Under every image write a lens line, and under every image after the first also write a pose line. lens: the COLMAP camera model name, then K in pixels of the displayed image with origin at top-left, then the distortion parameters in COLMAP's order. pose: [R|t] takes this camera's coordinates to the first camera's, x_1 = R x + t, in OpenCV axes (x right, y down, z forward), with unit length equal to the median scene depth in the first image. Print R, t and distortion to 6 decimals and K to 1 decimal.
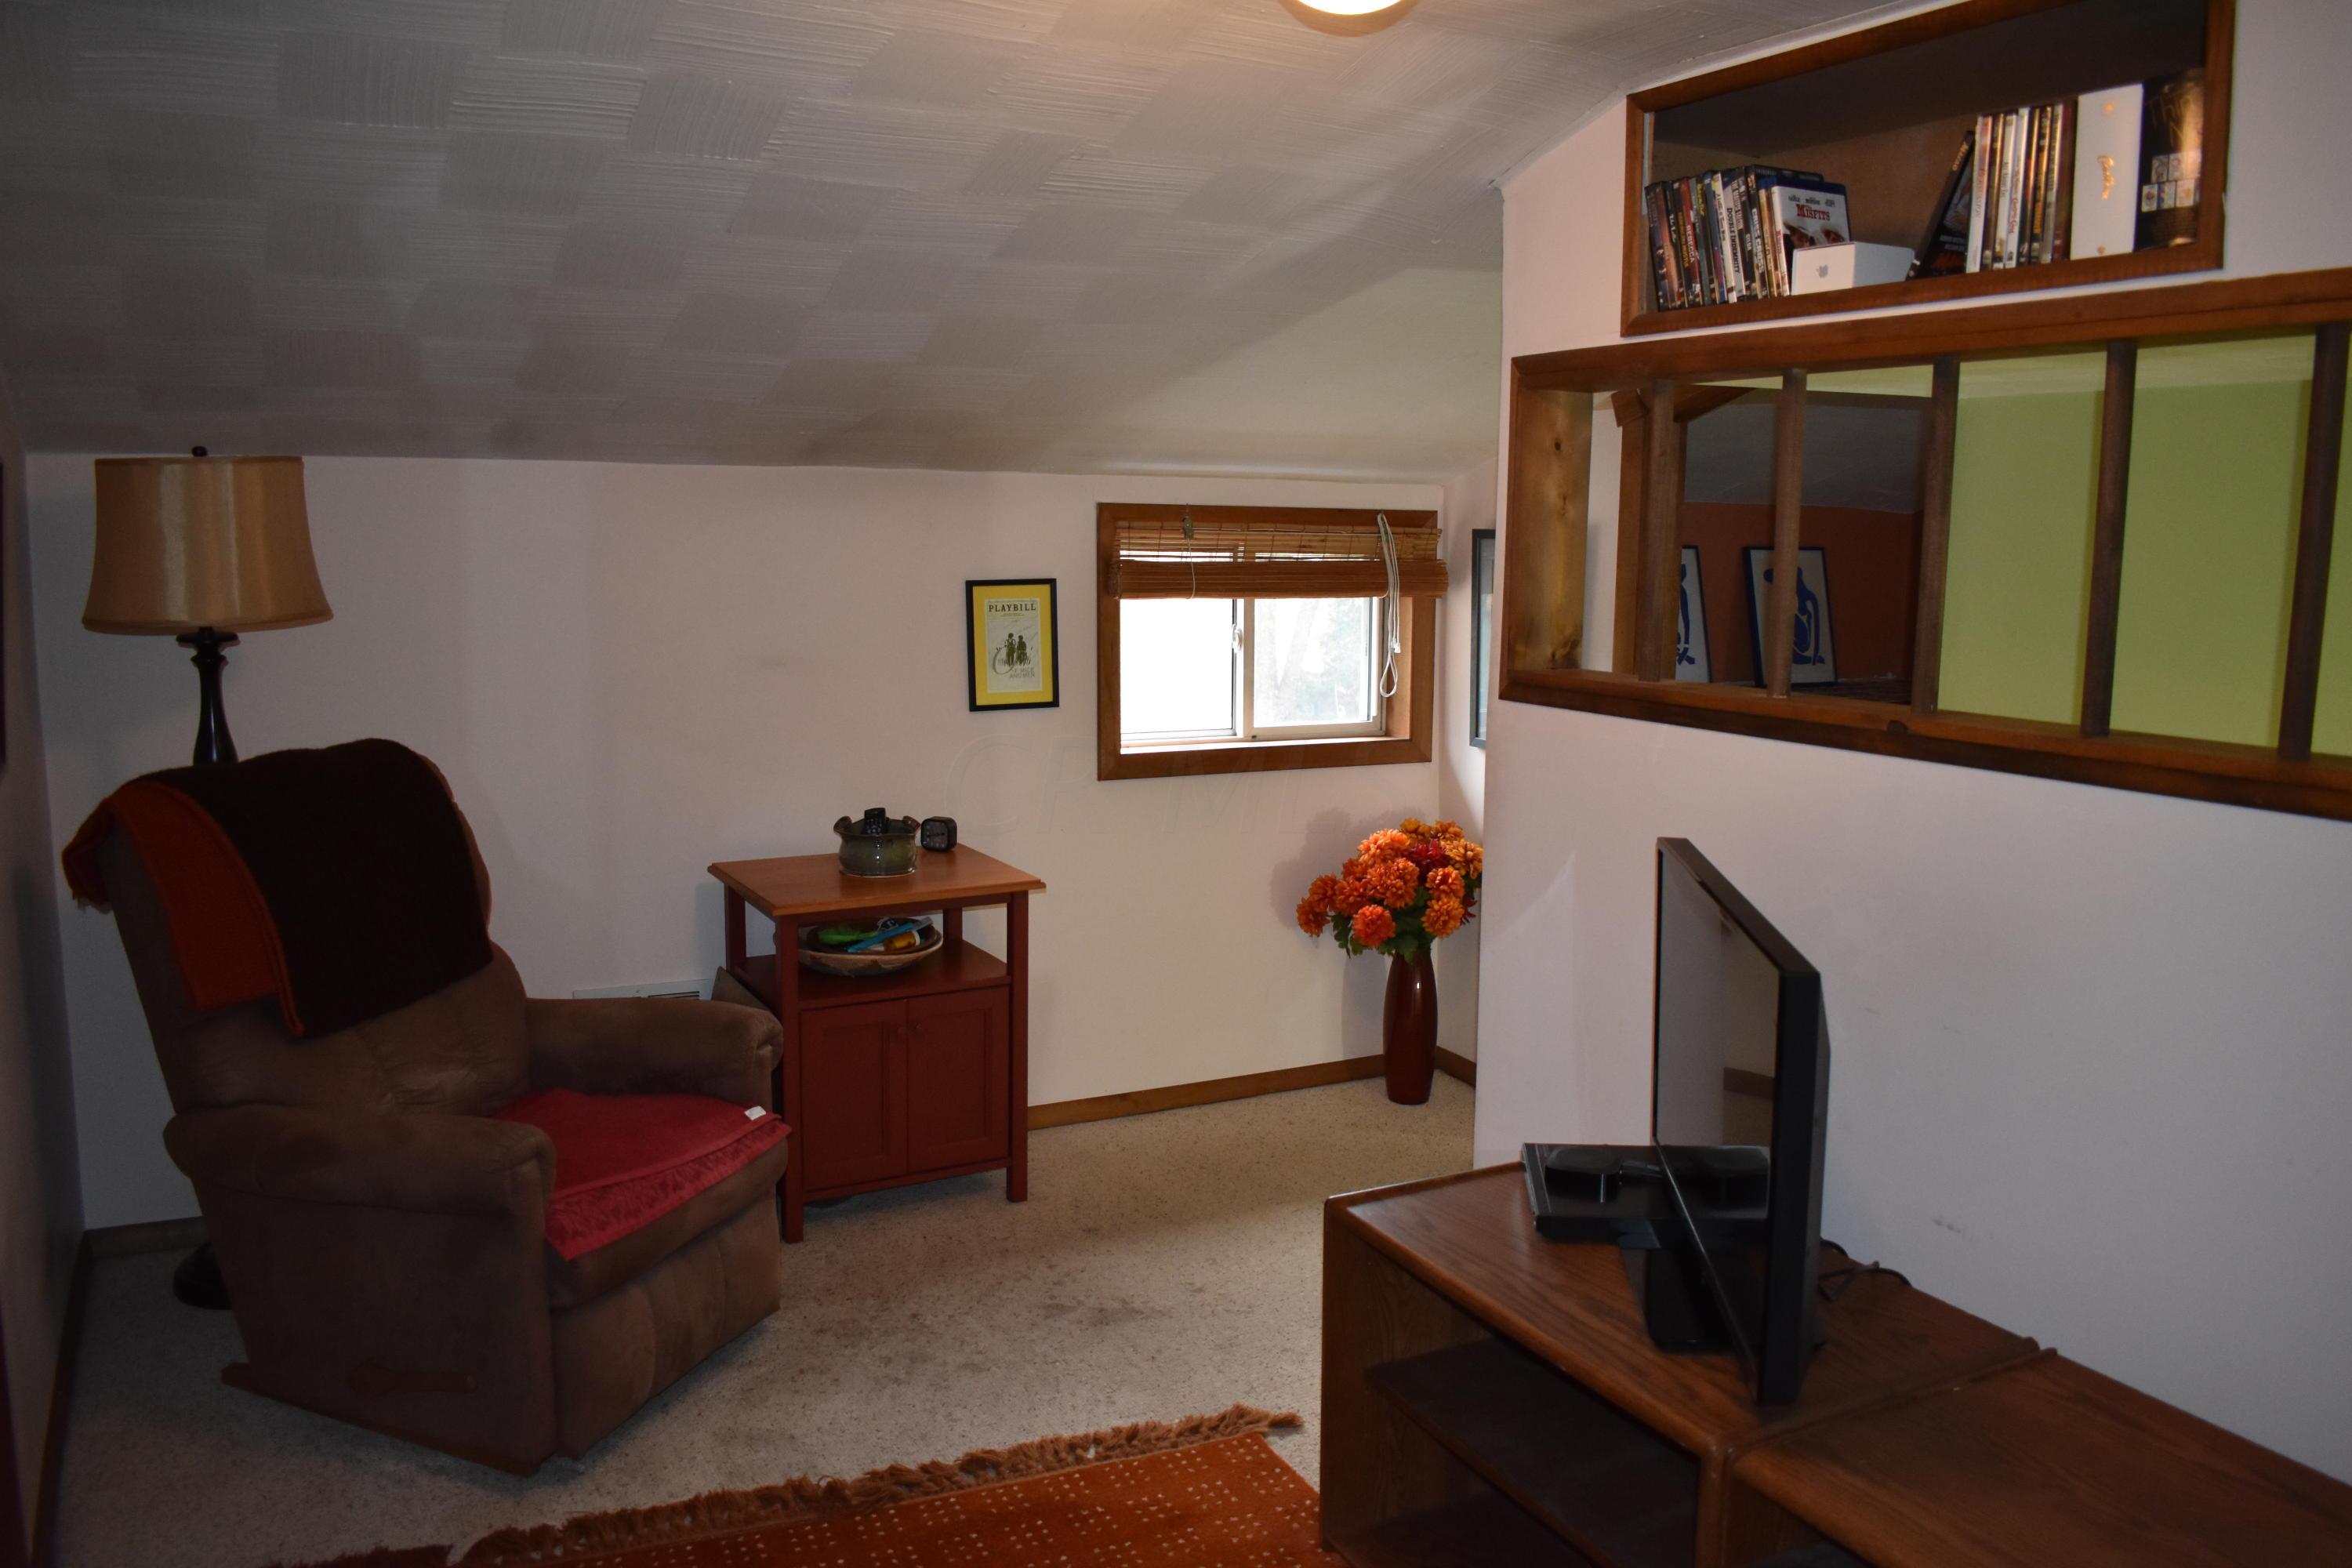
lens RADIAL K [[1841.4, 0, 1189.3], [0, 1841.4, 784.1], [0, 0, 1]] dist [-0.088155, 0.009248]
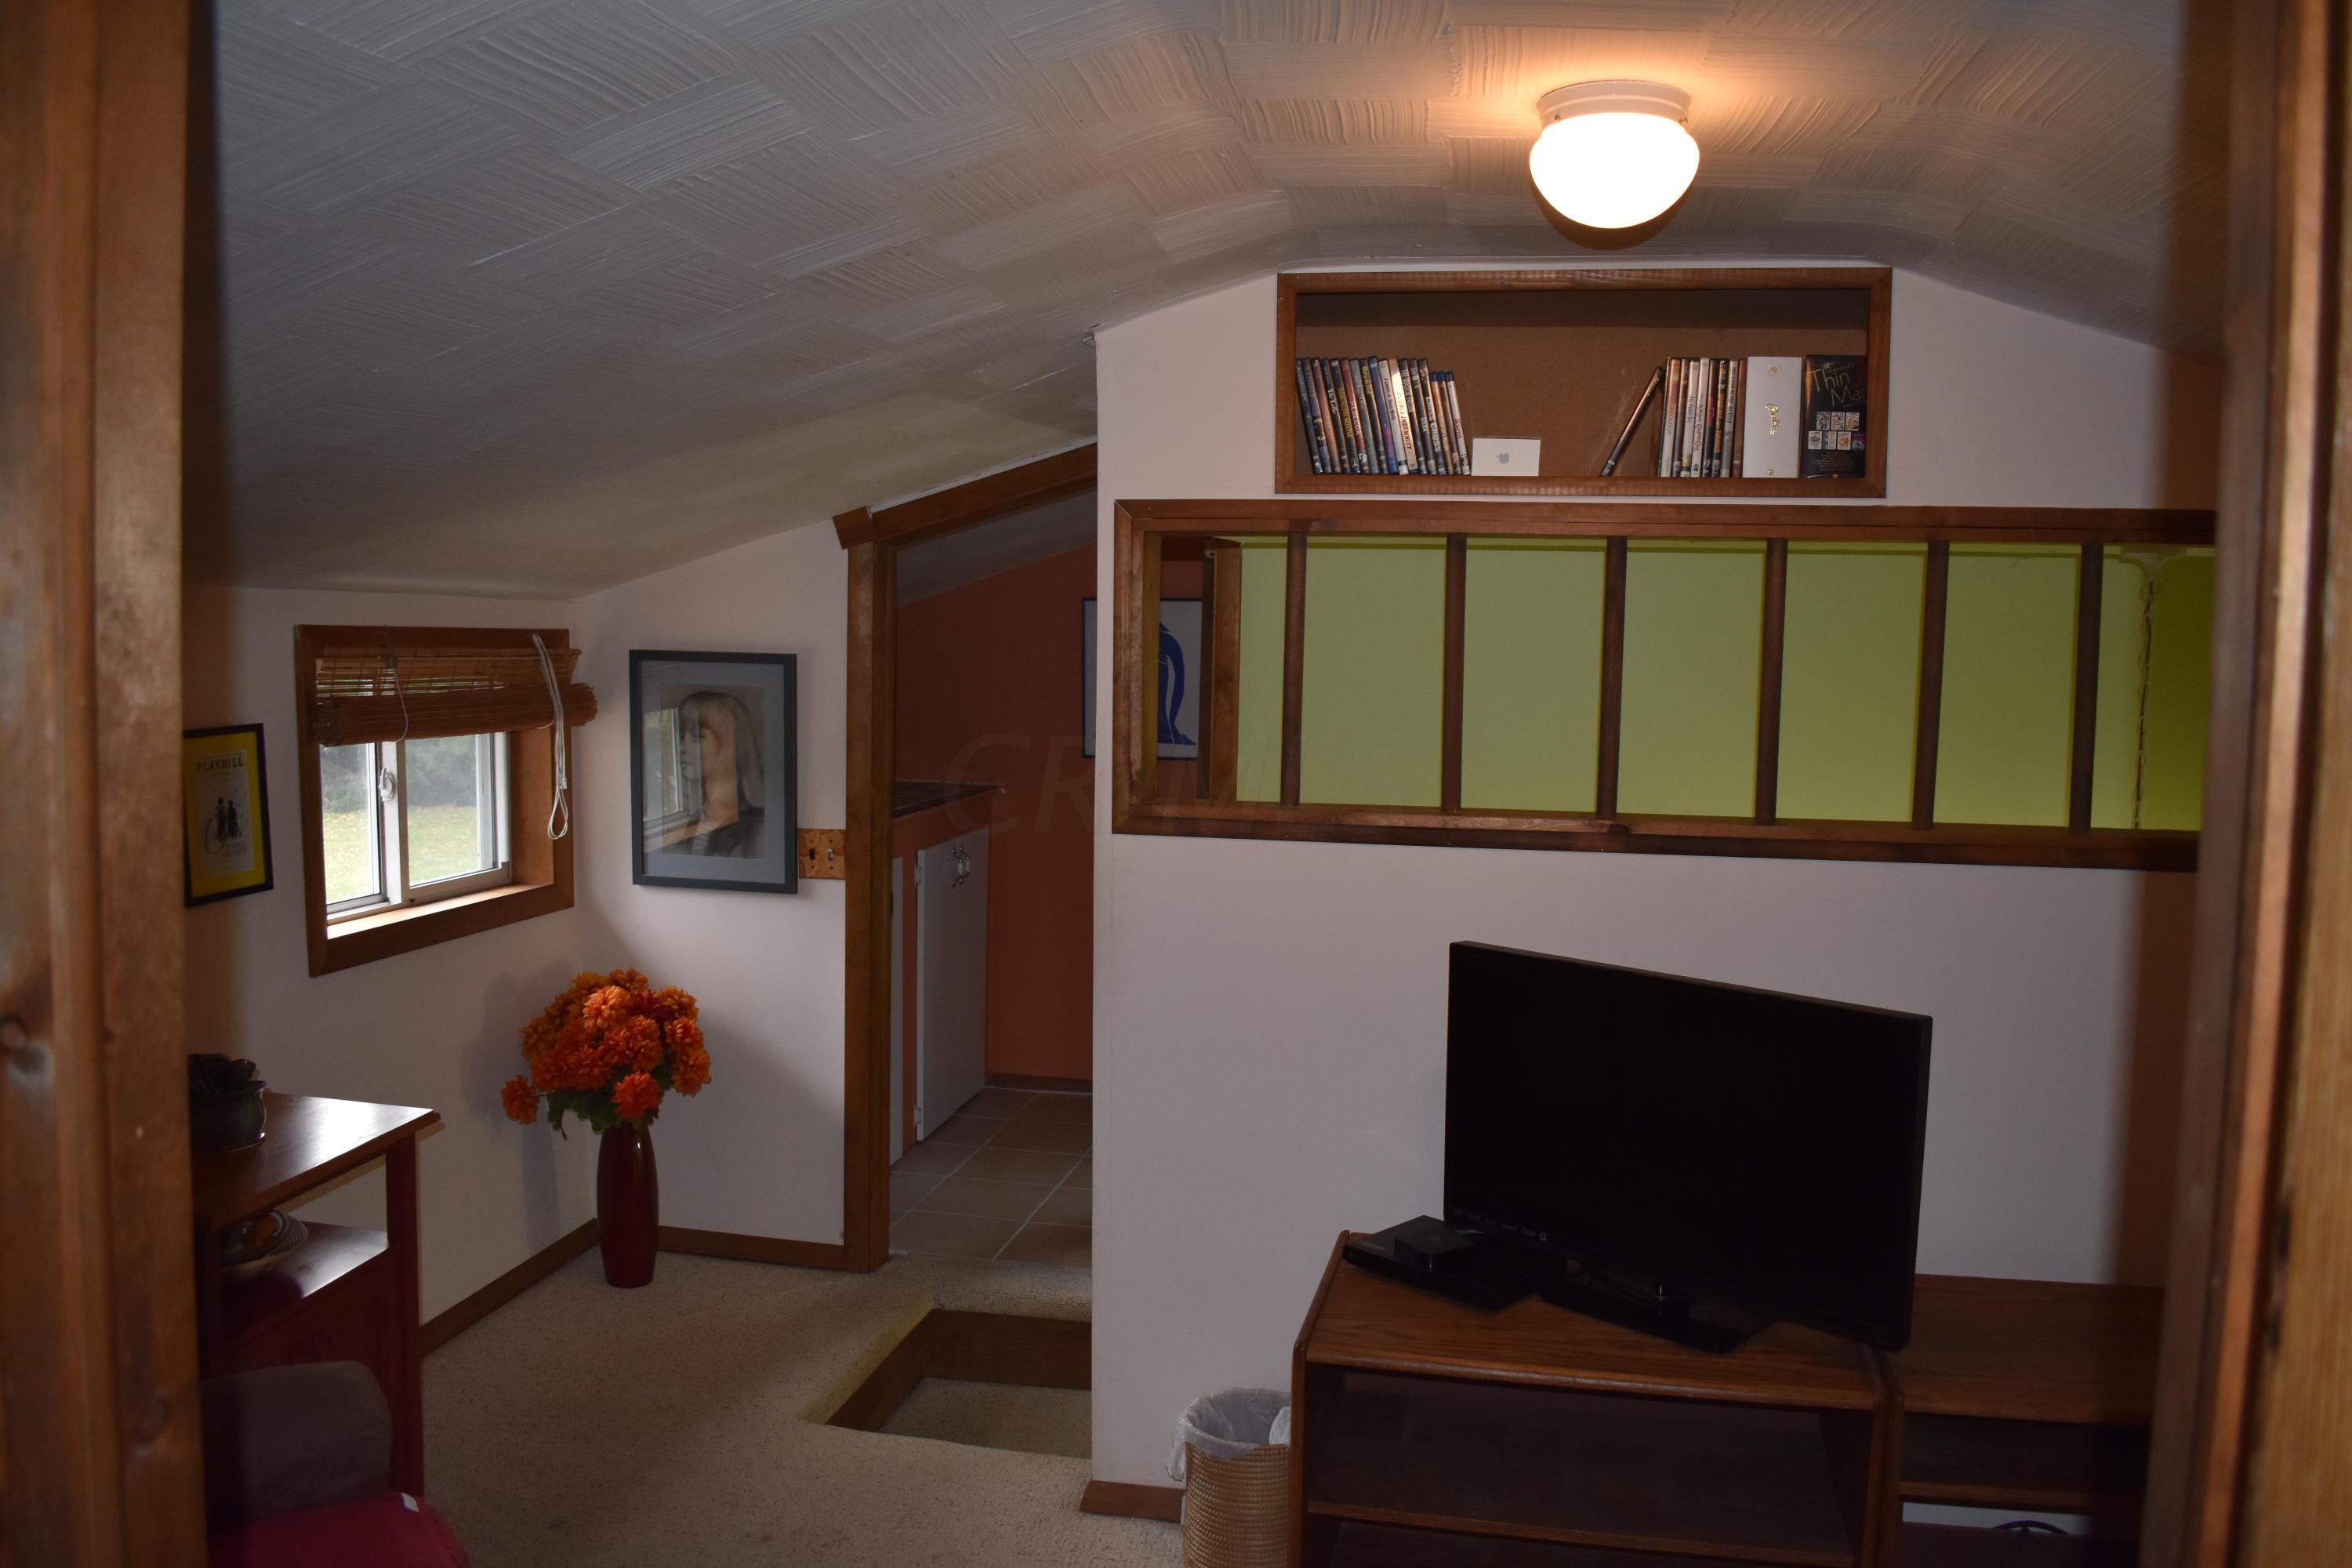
lens RADIAL K [[1841.4, 0, 1184.1], [0, 1841.4, 799.3], [0, 0, 1]] dist [-0.088155, 0.009248]
pose [[0.628267, -0.069049, 0.774928, -0.708735], [0.097278, 0.995209, 0.009809, -0.085116], [-0.771893, 0.069221, 0.631973, 0.386840]]
